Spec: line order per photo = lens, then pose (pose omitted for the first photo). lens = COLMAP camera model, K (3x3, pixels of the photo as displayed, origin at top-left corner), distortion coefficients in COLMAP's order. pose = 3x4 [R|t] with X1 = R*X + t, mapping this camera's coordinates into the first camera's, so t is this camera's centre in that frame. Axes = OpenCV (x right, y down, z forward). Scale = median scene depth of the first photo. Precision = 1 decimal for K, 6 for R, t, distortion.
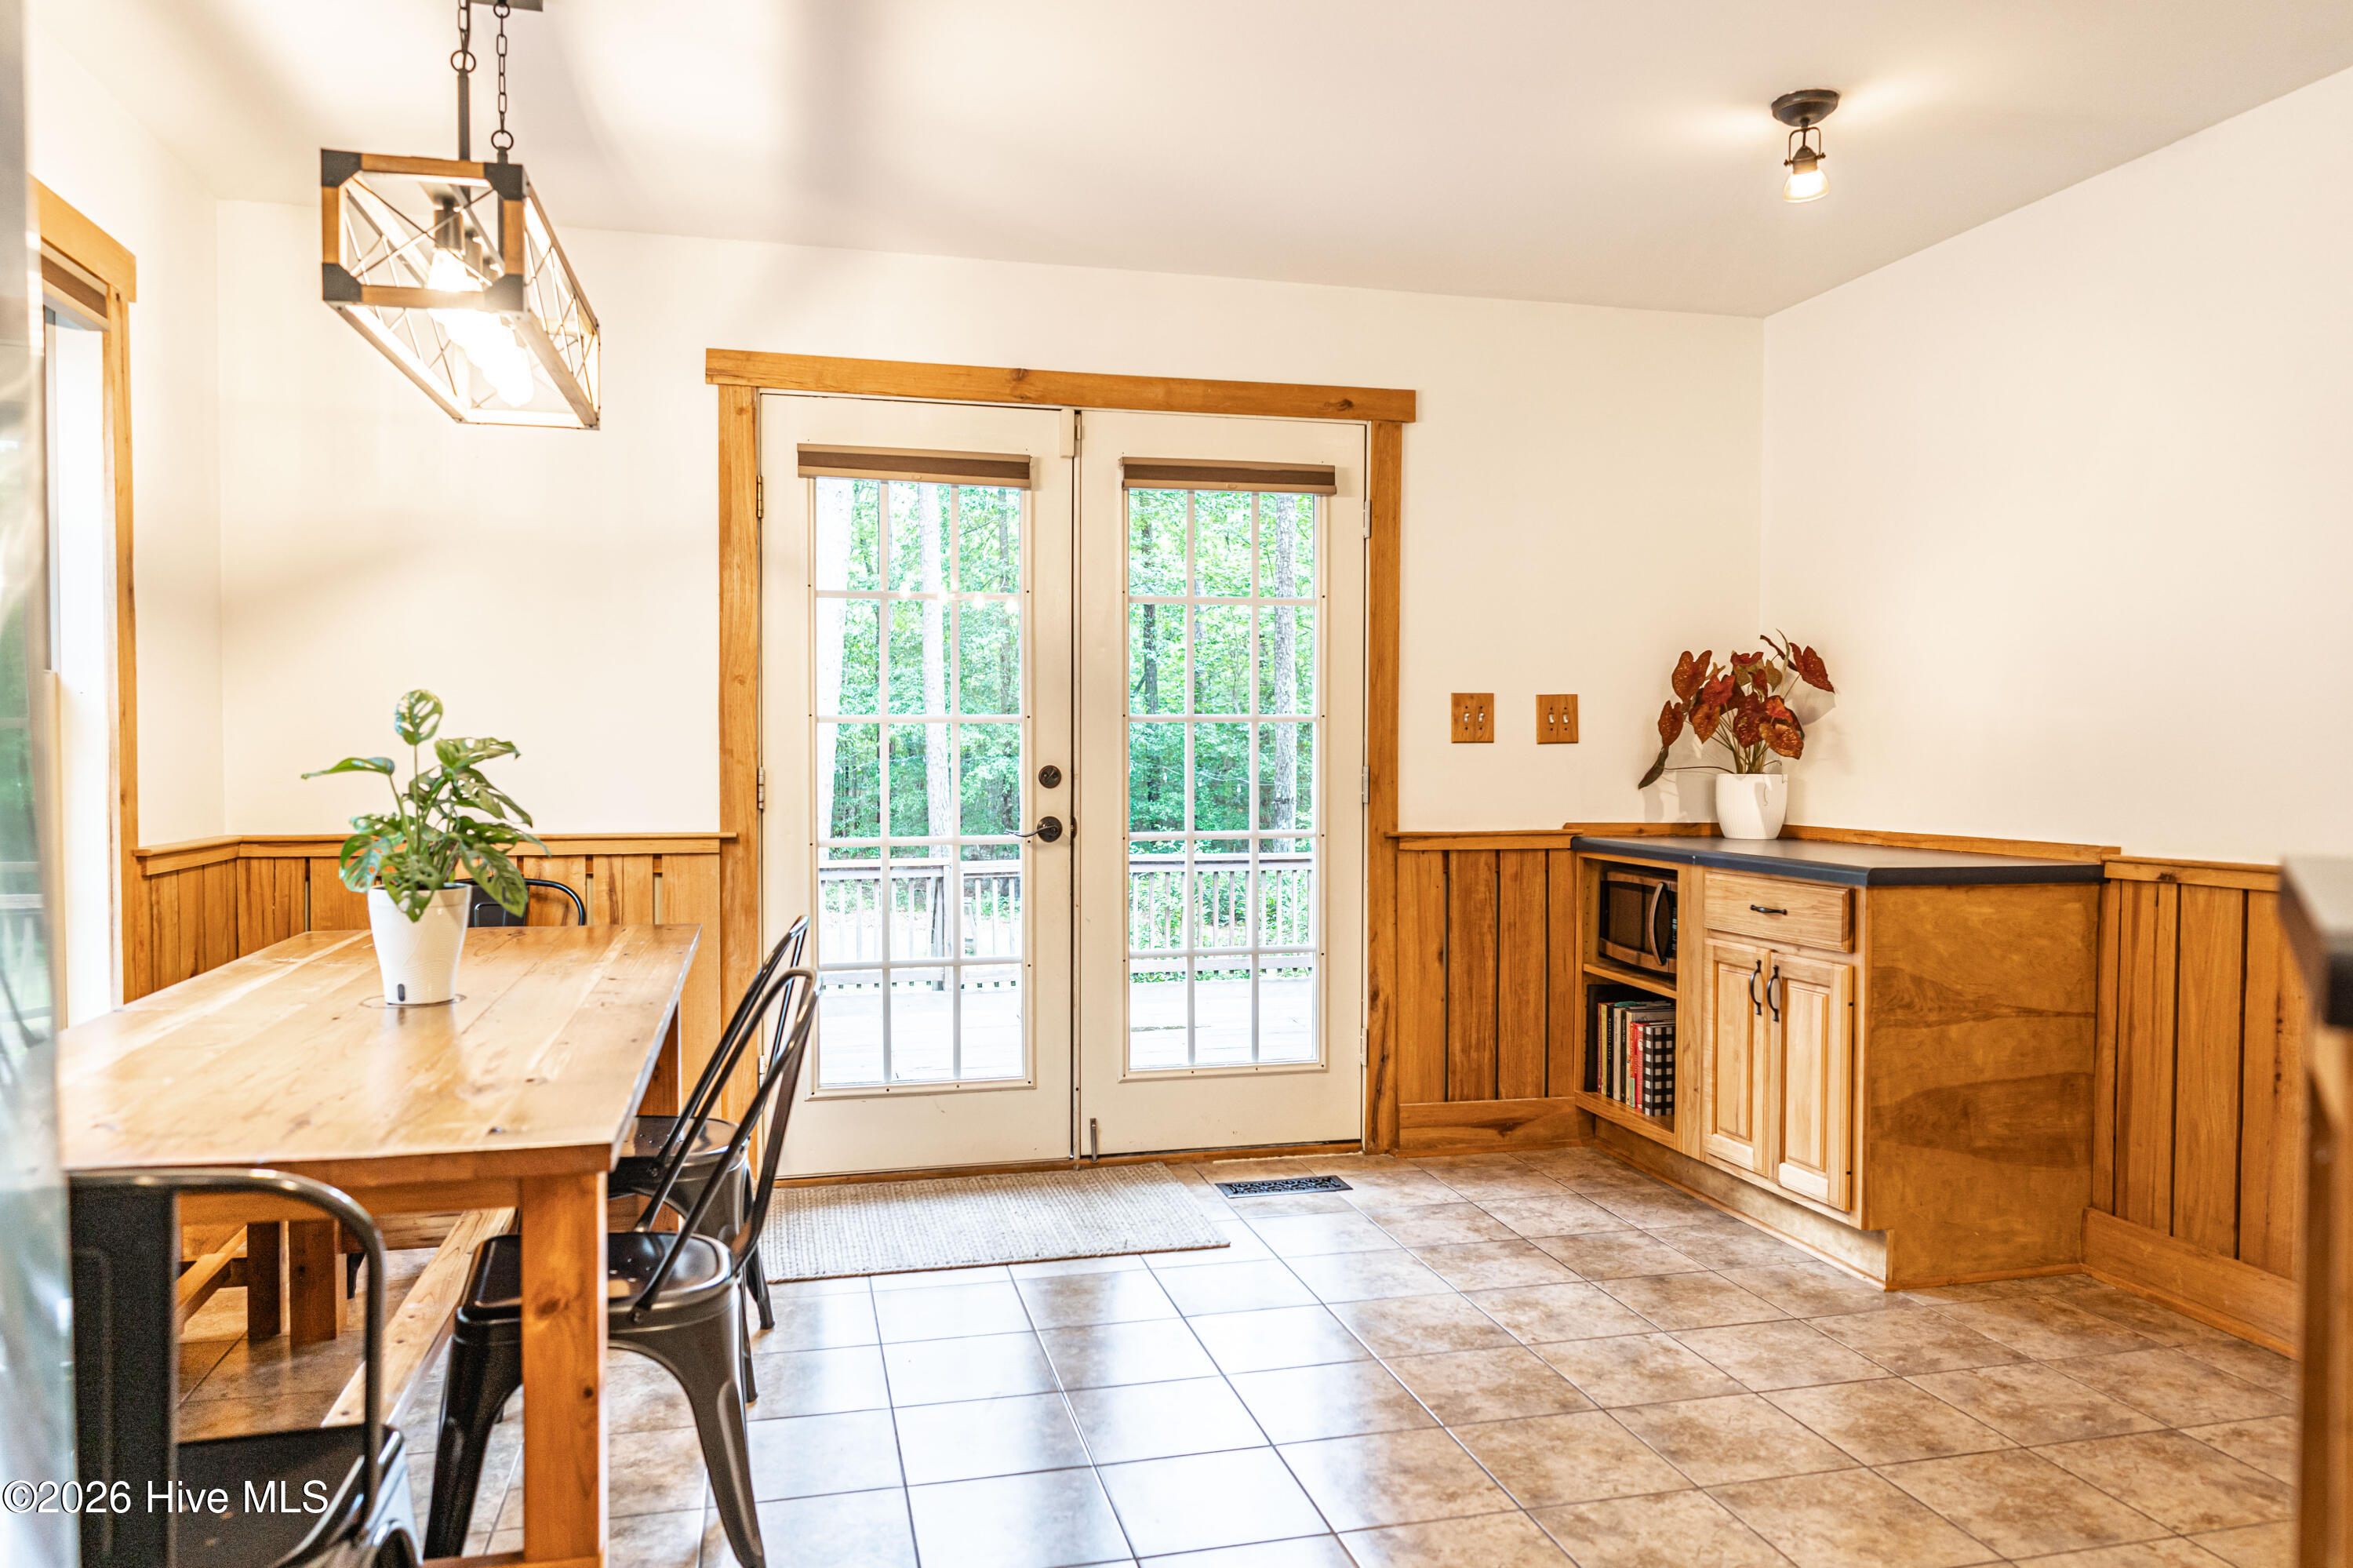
lens RADIAL K [[1562.1, 0, 1184.8], [0, 1562.1, 786.3], [0, 0, 1]] dist [-0.000982, -0.001753]
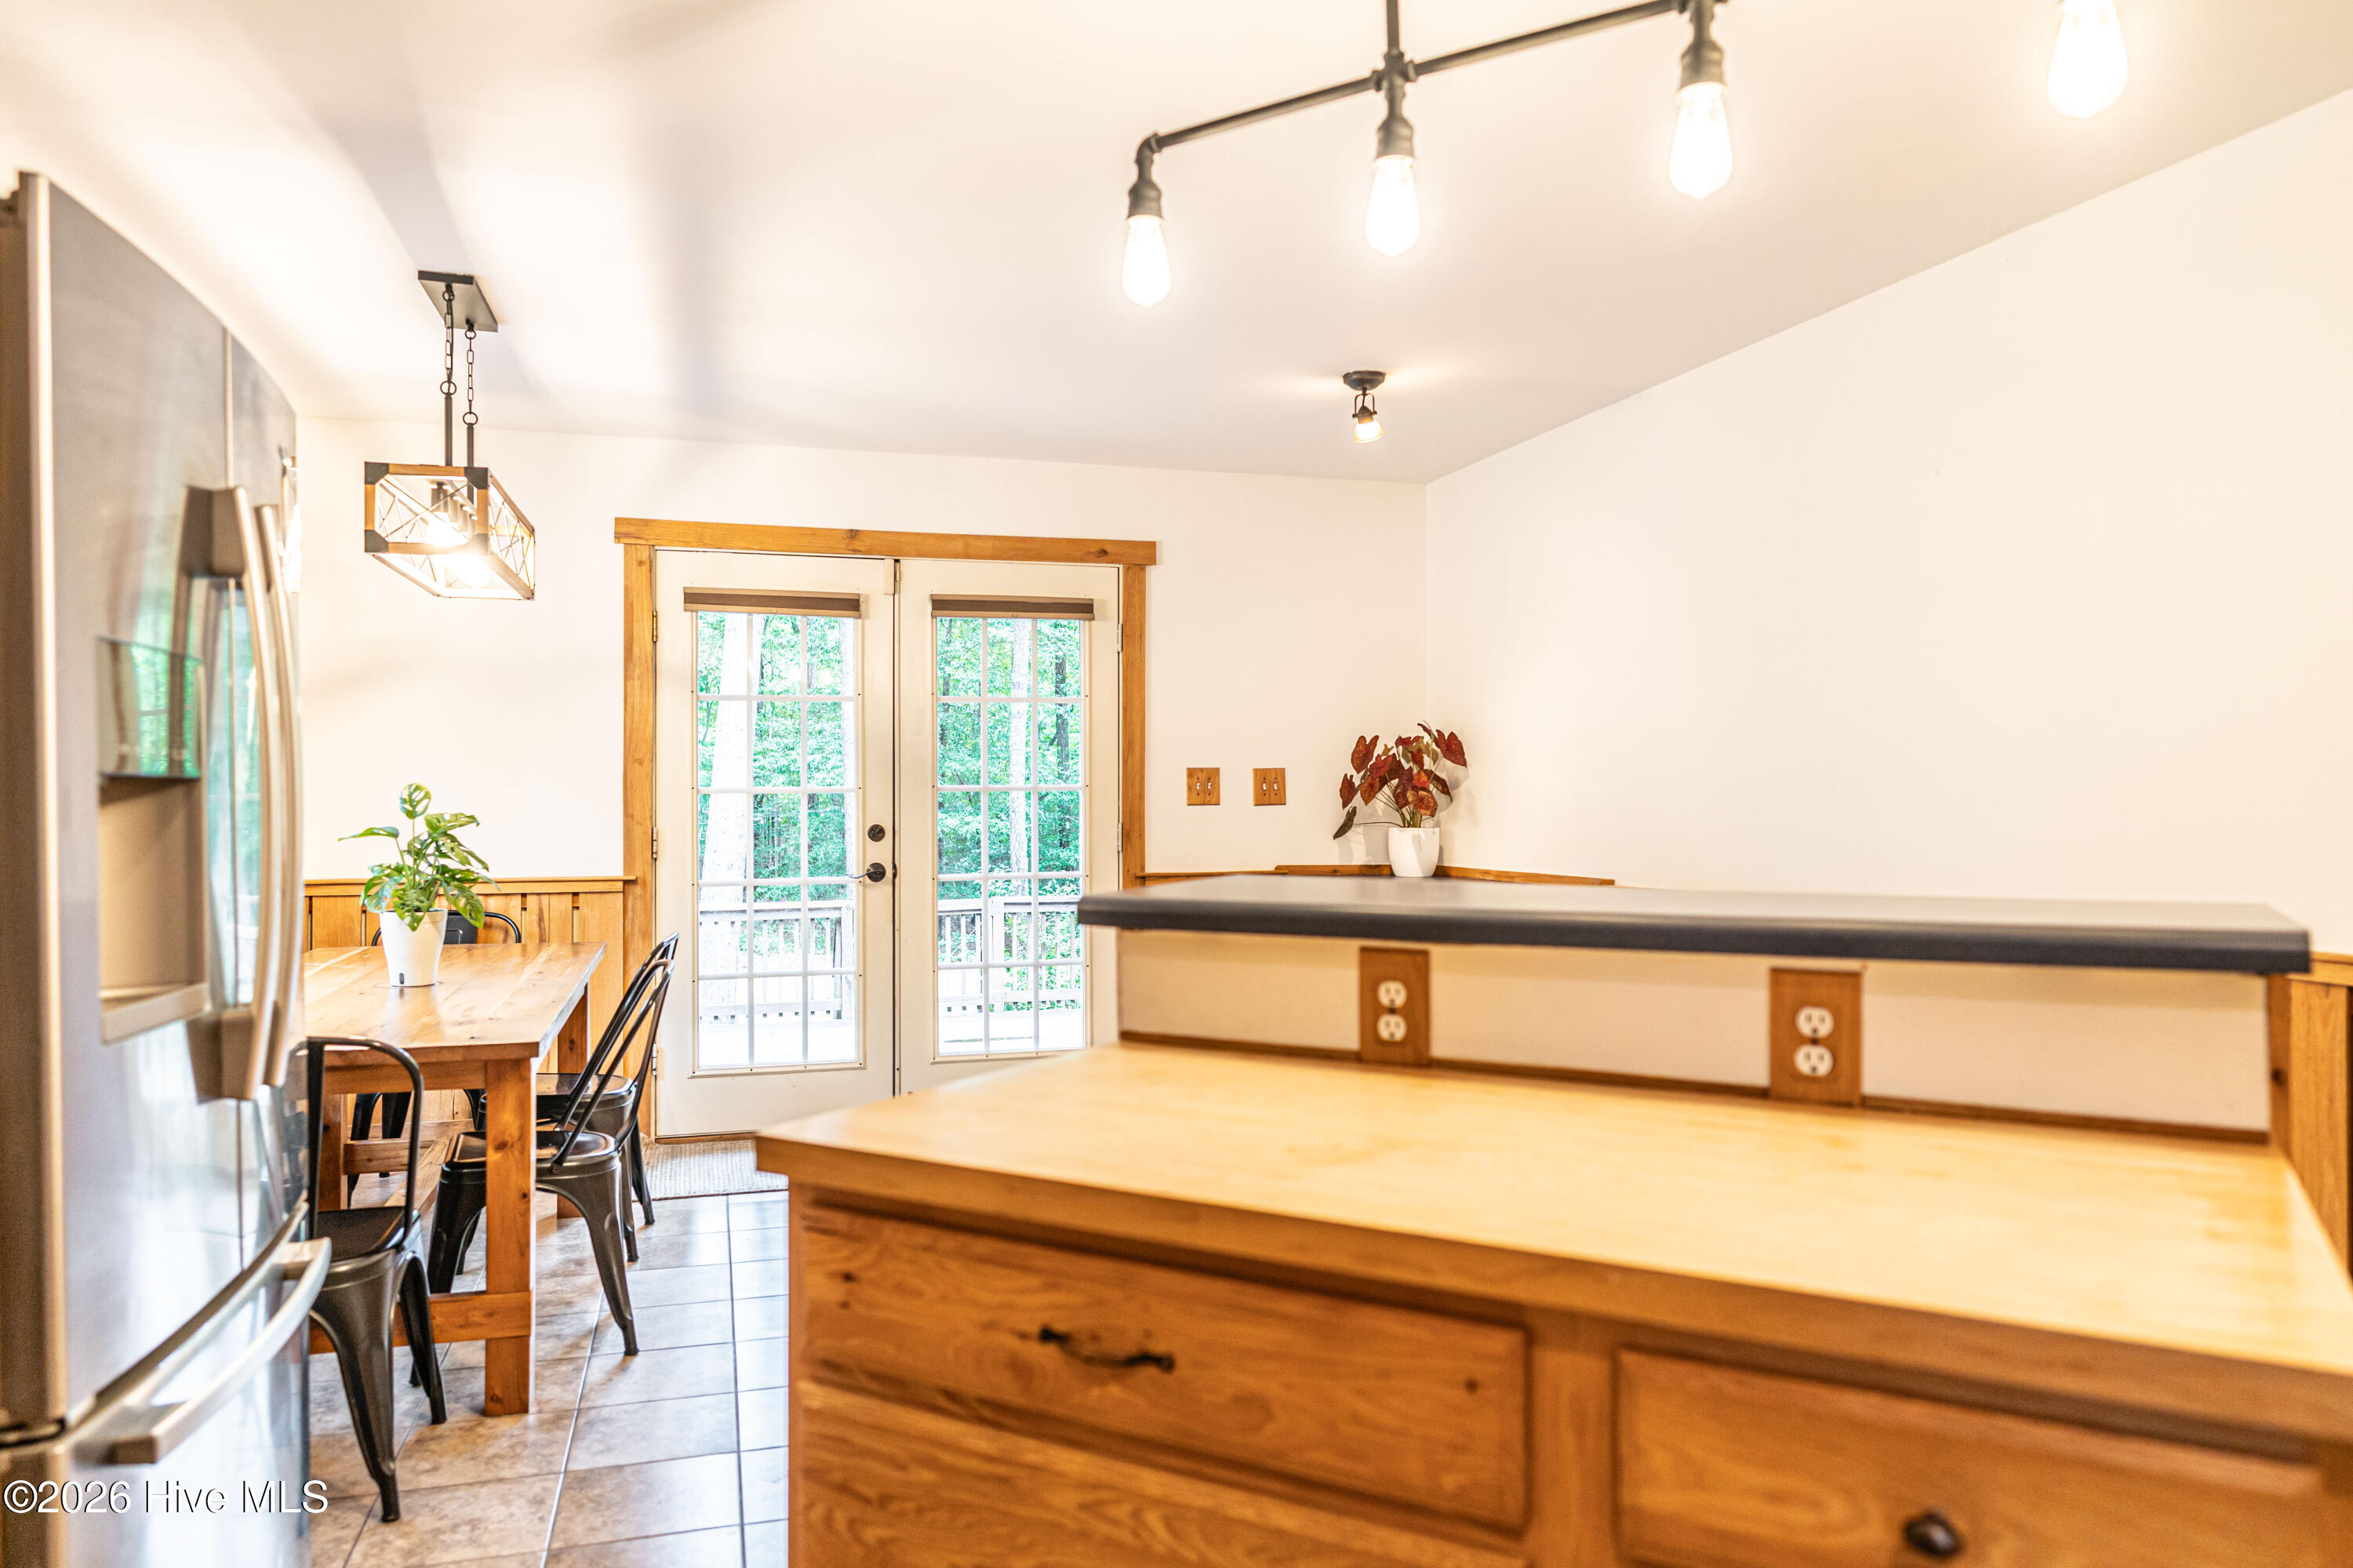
lens RADIAL K [[1583.1, 0, 1201.9], [0, 1583.1, 786.6], [0, 0, 1]] dist [0.000401, 0.003944]
pose [[0.999063, -0.003900, 0.043114, 0.141346], [0.005129, 0.999583, -0.028432, -0.006121], [-0.042985, 0.028626, 0.998665, -0.383524]]
